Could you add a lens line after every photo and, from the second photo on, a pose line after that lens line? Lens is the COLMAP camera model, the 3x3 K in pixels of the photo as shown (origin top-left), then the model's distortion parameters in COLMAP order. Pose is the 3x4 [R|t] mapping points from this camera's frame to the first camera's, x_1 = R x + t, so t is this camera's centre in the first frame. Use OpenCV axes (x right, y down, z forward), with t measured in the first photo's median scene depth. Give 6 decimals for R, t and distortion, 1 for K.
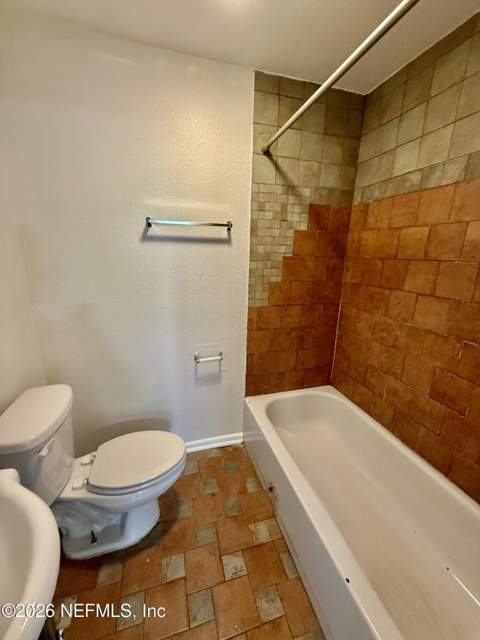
lens RADIAL K [[255.6, 0, 239.9], [0, 255.6, 317.8], [0, 0, 1]] dist [-0.000128, -0.000050]
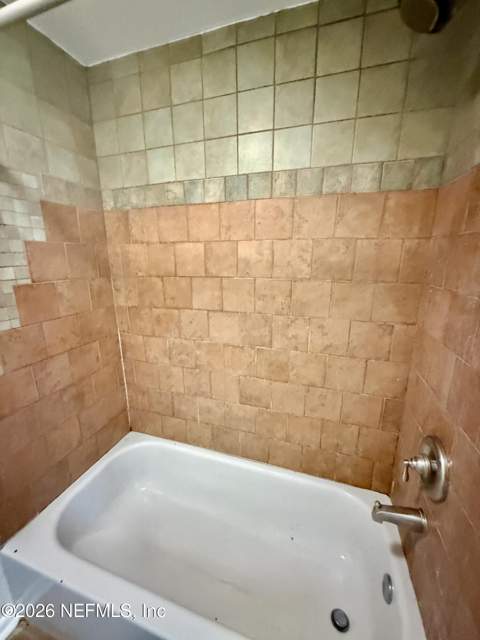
lens RADIAL K [[255.6, 0, 239.9], [0, 255.6, 317.8], [0, 0, 1]] dist [-0.000128, -0.000050]
pose [[0.567816, -0.219412, 0.793374, -0.017547], [0.226560, 0.968253, 0.105627, -0.123466], [-0.791363, 0.119770, 0.599500, 0.272955]]
